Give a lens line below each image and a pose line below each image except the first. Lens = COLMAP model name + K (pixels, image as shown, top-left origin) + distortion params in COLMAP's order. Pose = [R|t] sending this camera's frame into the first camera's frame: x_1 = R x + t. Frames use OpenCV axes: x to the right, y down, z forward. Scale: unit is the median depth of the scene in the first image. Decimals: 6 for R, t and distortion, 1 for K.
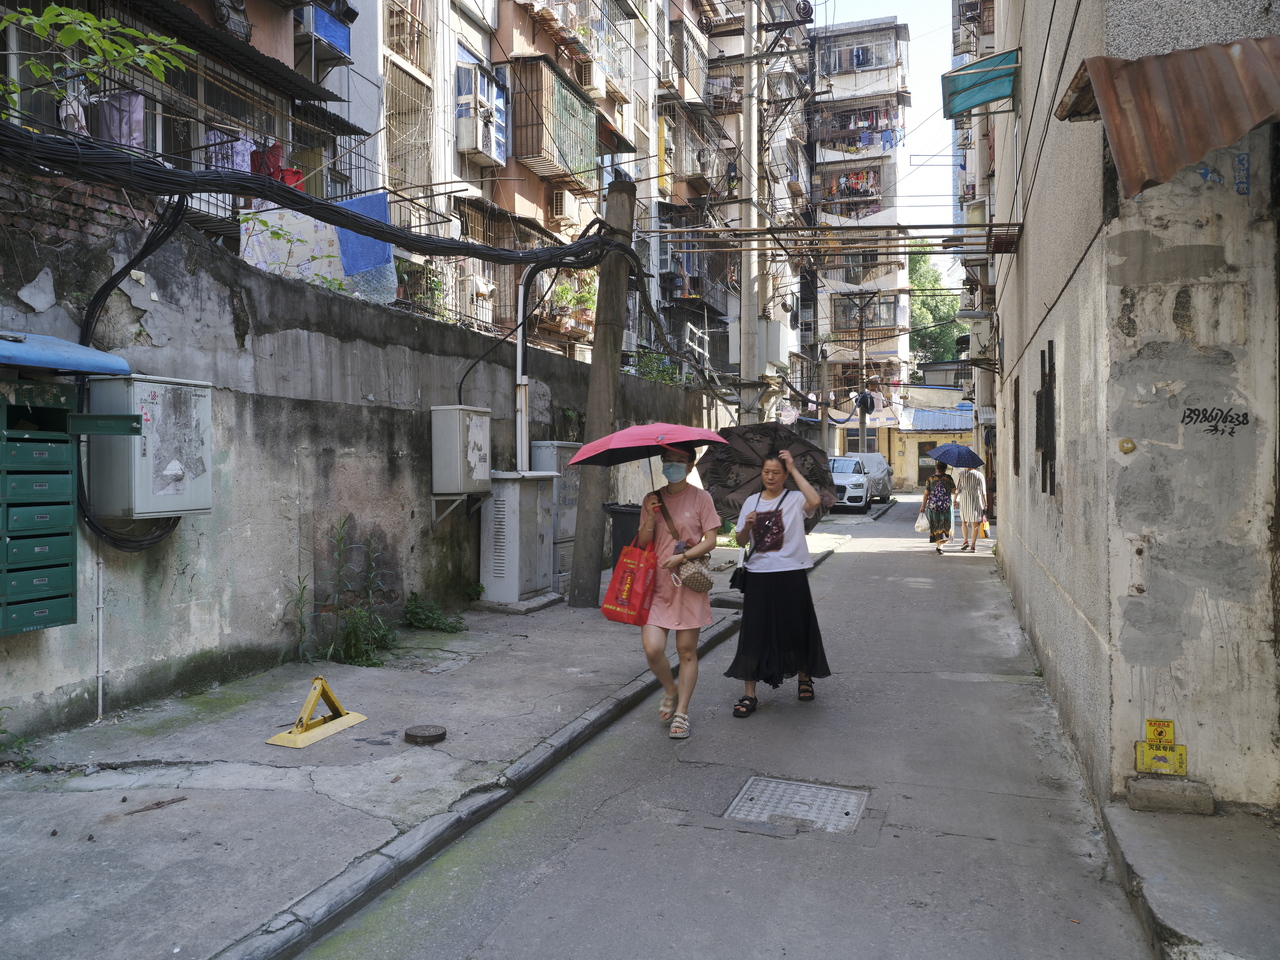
lens RADIAL K [[949.3, 0, 640.1], [0, 949.3, 471.2], [0, 0, 1]] dist [0.000080, -0.003553]
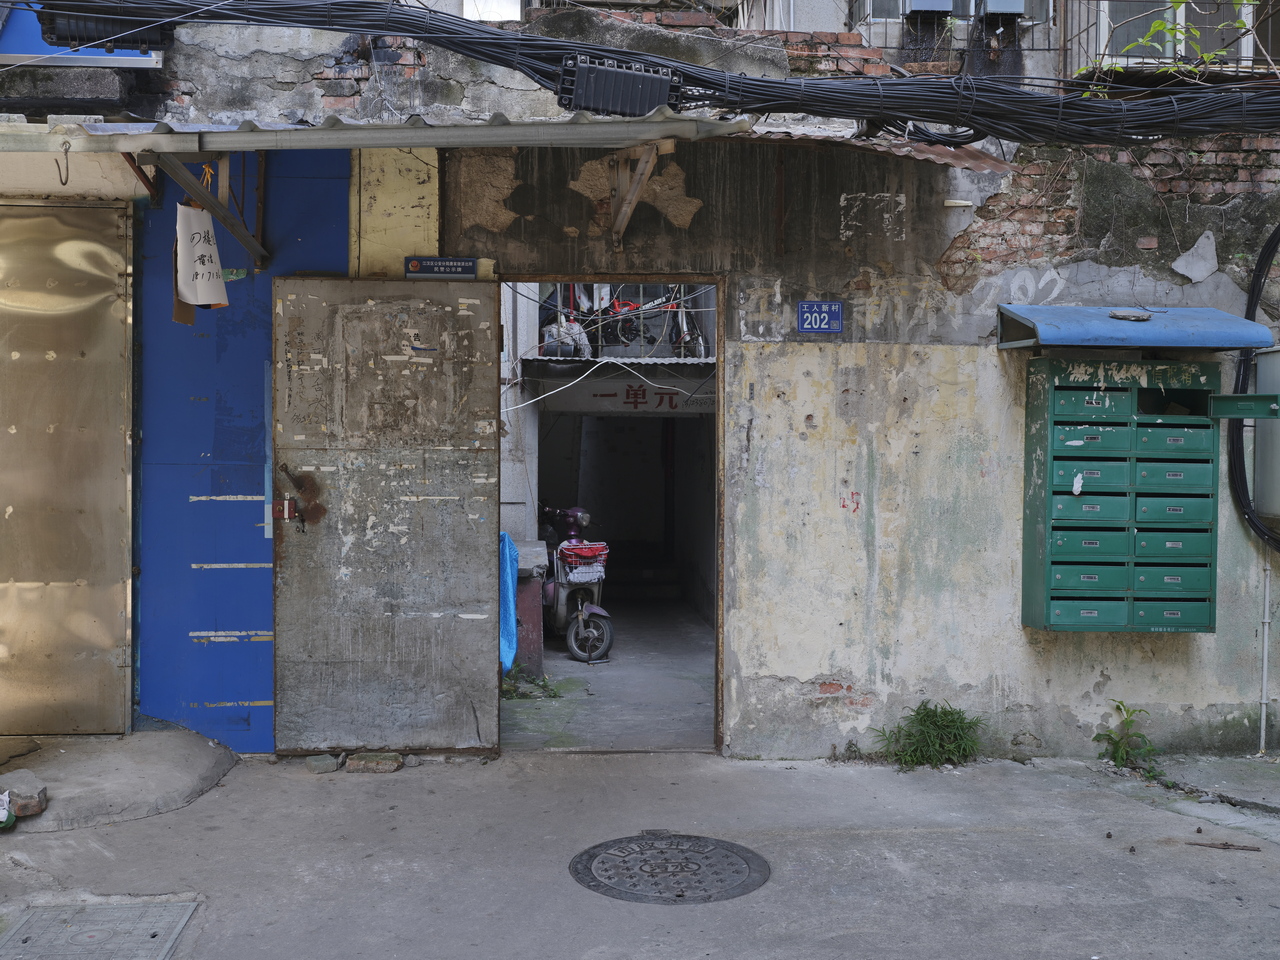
lens RADIAL K [[1335.4, 0, 641.0], [0, 1335.4, 479.6], [0, 0, 1]] dist [-0.017908, 0.000000]
pose [[0.385848, 0.030080, -0.922072, 0.348384], [-0.019140, 0.999514, 0.024597, -0.002074], [0.922364, 0.008157, 0.386236, 0.032086]]
